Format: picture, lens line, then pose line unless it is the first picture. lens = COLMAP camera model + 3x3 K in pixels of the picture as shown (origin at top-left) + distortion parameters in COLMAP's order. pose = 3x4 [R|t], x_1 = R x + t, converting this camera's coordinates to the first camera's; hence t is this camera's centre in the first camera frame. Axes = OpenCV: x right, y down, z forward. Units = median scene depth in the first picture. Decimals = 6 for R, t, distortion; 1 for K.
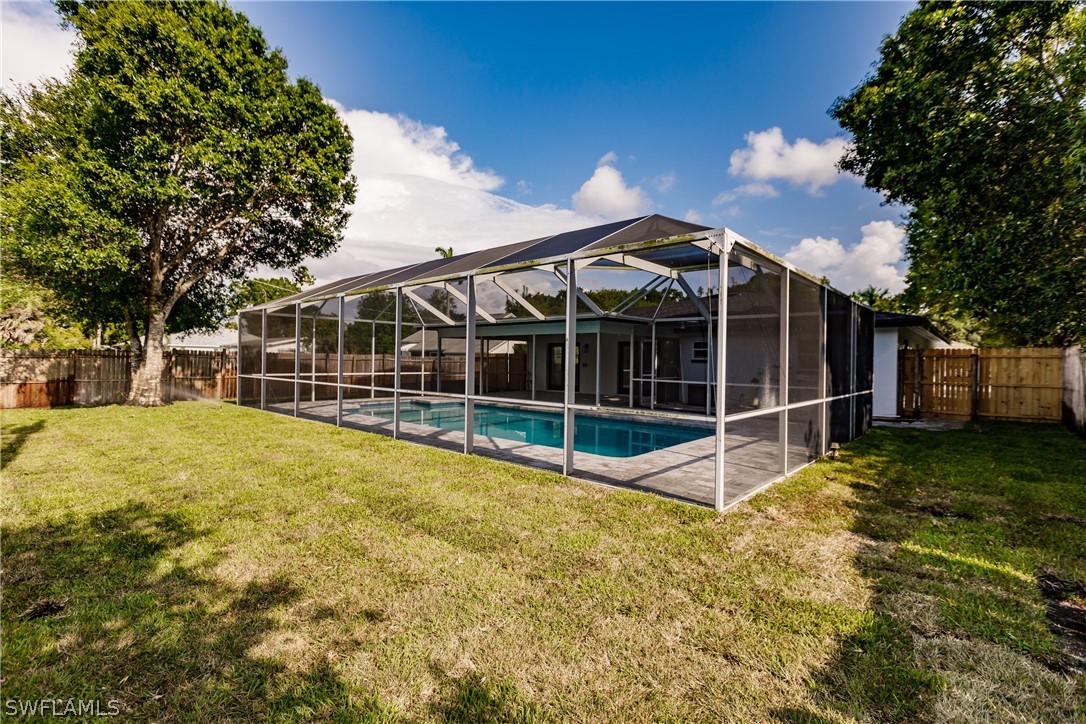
lens RADIAL K [[486.6, 0, 540.1], [0, 486.6, 357.9], [0, 0, 1]] dist [-0.002757, 0.000112]
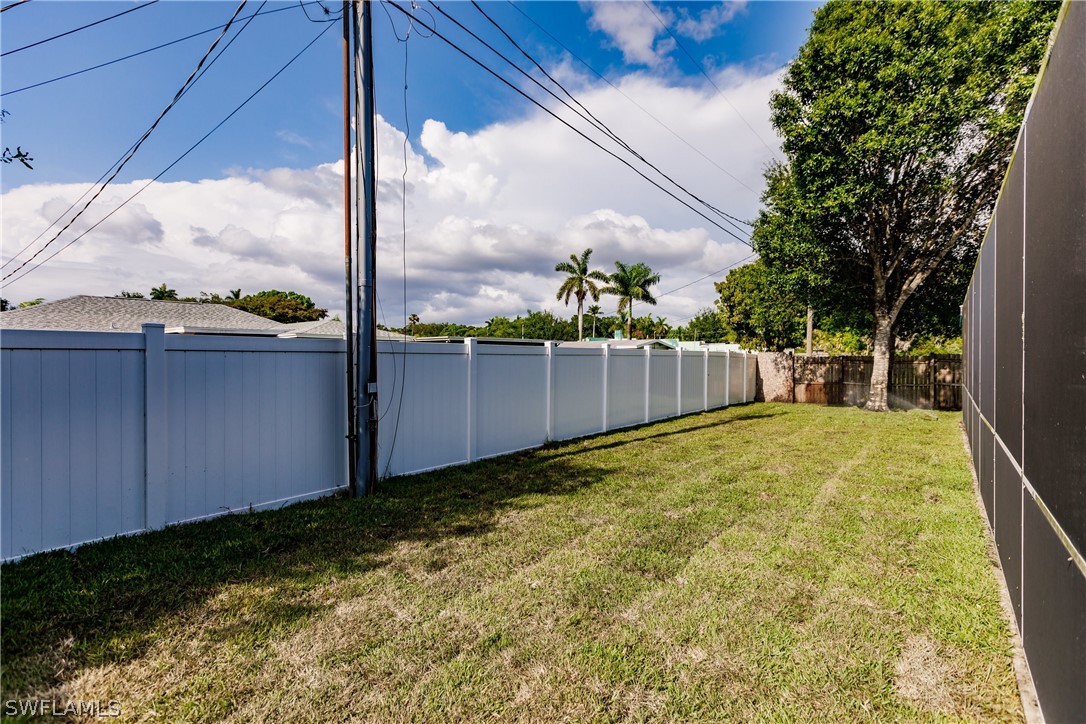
lens RADIAL K [[486.6, 0, 537.7], [0, 486.6, 362.7], [0, 0, 1]] dist [-0.002757, 0.000112]
pose [[0.026529, -0.004982, -0.999636, 0.196109], [0.003857, 0.999981, -0.004881, 0.001037], [0.999641, -0.003726, 0.026548, 0.259813]]
